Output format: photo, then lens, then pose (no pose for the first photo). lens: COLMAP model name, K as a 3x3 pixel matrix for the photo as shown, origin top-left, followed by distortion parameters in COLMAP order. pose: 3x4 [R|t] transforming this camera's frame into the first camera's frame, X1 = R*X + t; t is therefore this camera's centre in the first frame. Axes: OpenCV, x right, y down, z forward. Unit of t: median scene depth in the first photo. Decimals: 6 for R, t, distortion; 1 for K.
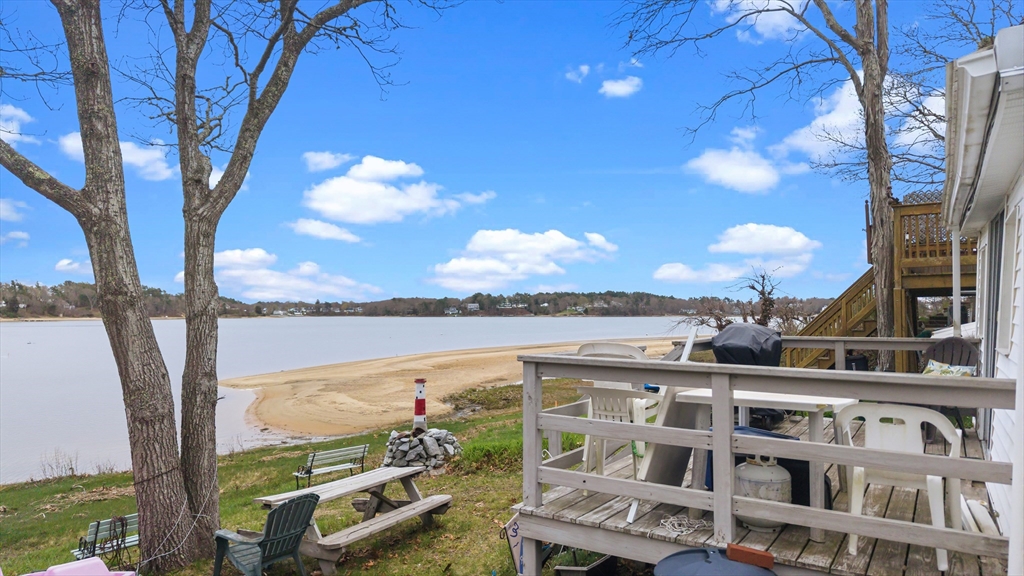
lens RADIAL K [[682.1, 0, 510.0], [0, 682.1, 288.7], [0, 0, 1]] dist [0.048170, -0.057227]
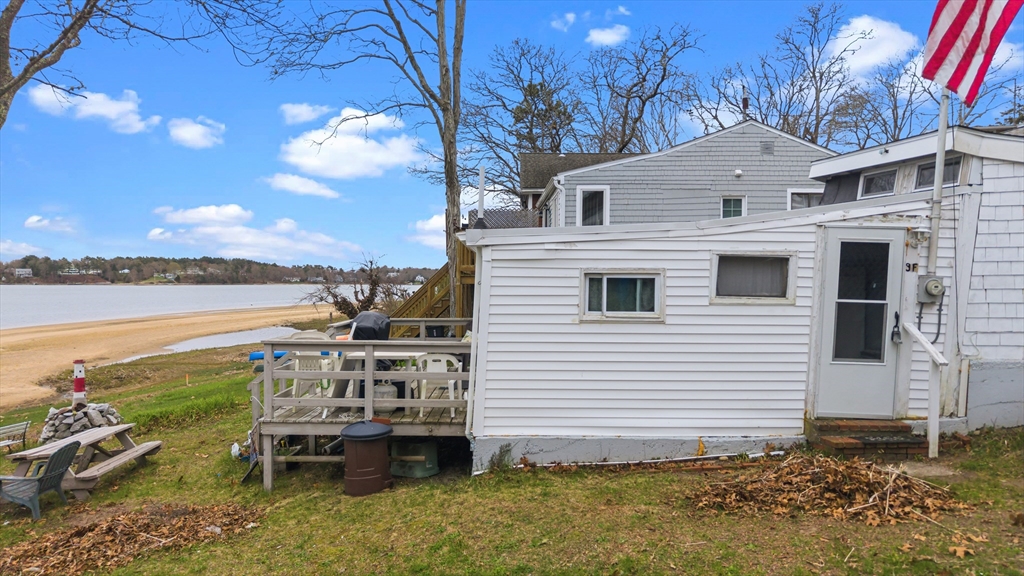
lens RADIAL K [[682.1, 0, 510.0], [0, 682.1, 288.7], [0, 0, 1]] dist [0.048170, -0.057227]
pose [[0.845695, -0.001174, 0.533665, -0.136622], [-0.023757, 0.998923, 0.039846, -0.043632], [-0.533137, -0.046375, 0.844757, -0.309139]]
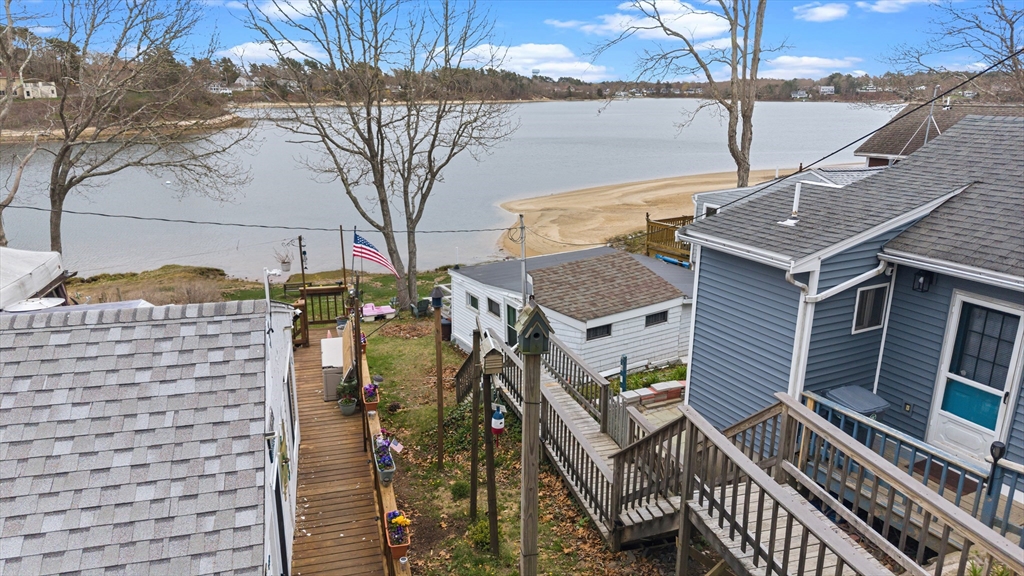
lens RADIAL K [[682.1, 0, 510.0], [0, 682.1, 288.7], [0, 0, 1]] dist [0.048170, -0.057227]
pose [[0.885658, 0.135438, -0.444147, 1.032307], [0.009010, 0.951323, 0.308063, -0.546096], [0.464251, -0.276840, 0.841327, -1.190533]]
